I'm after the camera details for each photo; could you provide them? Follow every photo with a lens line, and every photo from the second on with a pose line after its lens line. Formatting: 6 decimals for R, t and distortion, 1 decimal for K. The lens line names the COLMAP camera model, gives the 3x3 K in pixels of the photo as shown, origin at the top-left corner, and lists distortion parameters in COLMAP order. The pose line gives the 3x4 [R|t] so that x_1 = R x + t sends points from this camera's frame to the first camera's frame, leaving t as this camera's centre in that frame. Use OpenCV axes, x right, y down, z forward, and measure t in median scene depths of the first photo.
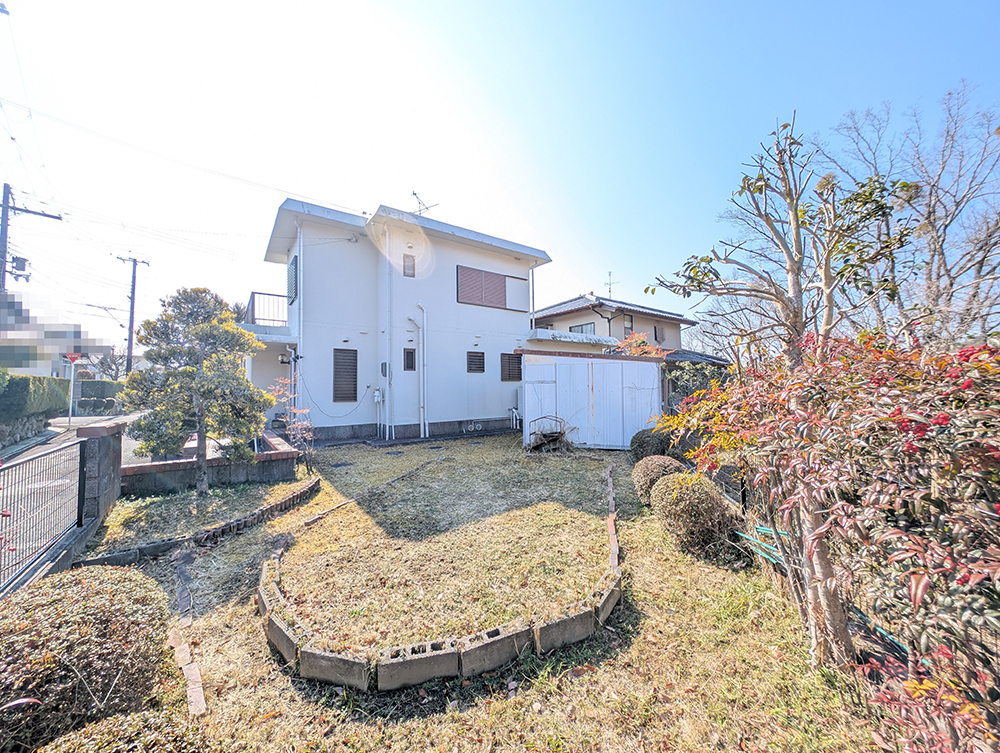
lens RADIAL K [[374.2, 0, 503.7], [0, 374.2, 376.5], [0, 0, 1]] dist [-0.001270, 0.000454]
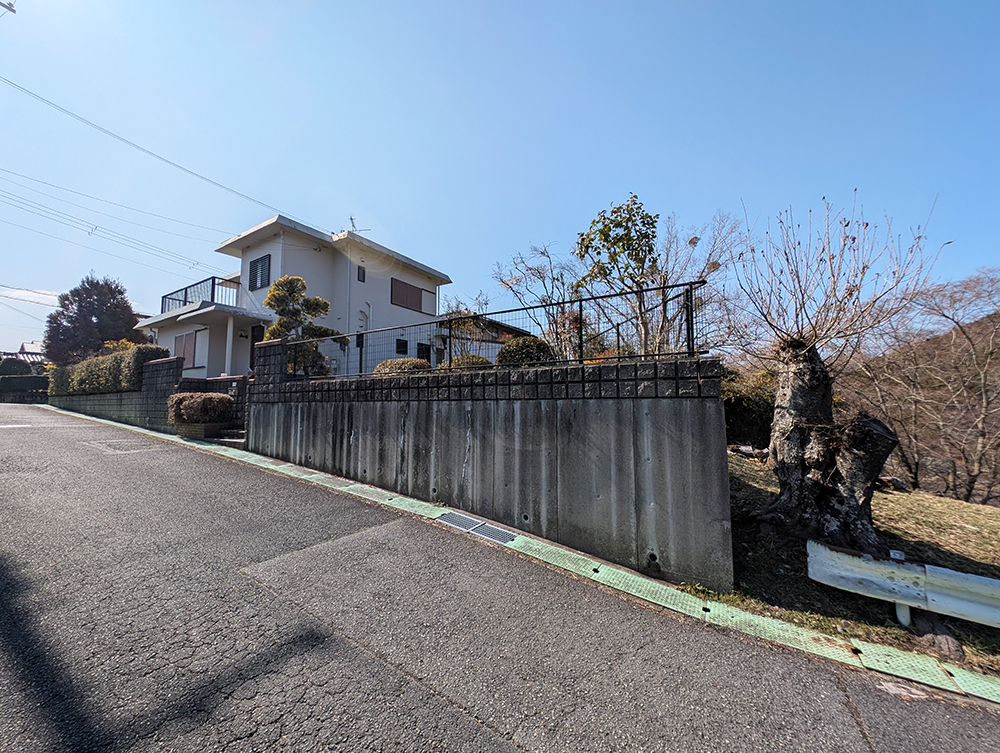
lens RADIAL K [[374.2, 0, 503.7], [0, 374.2, 376.5], [0, 0, 1]] dist [-0.001270, 0.000454]
pose [[0.925847, 0.037933, 0.375991, -0.245155], [-0.021423, 0.998618, -0.047998, 0.134686], [-0.377292, 0.036384, 0.925380, -0.457402]]
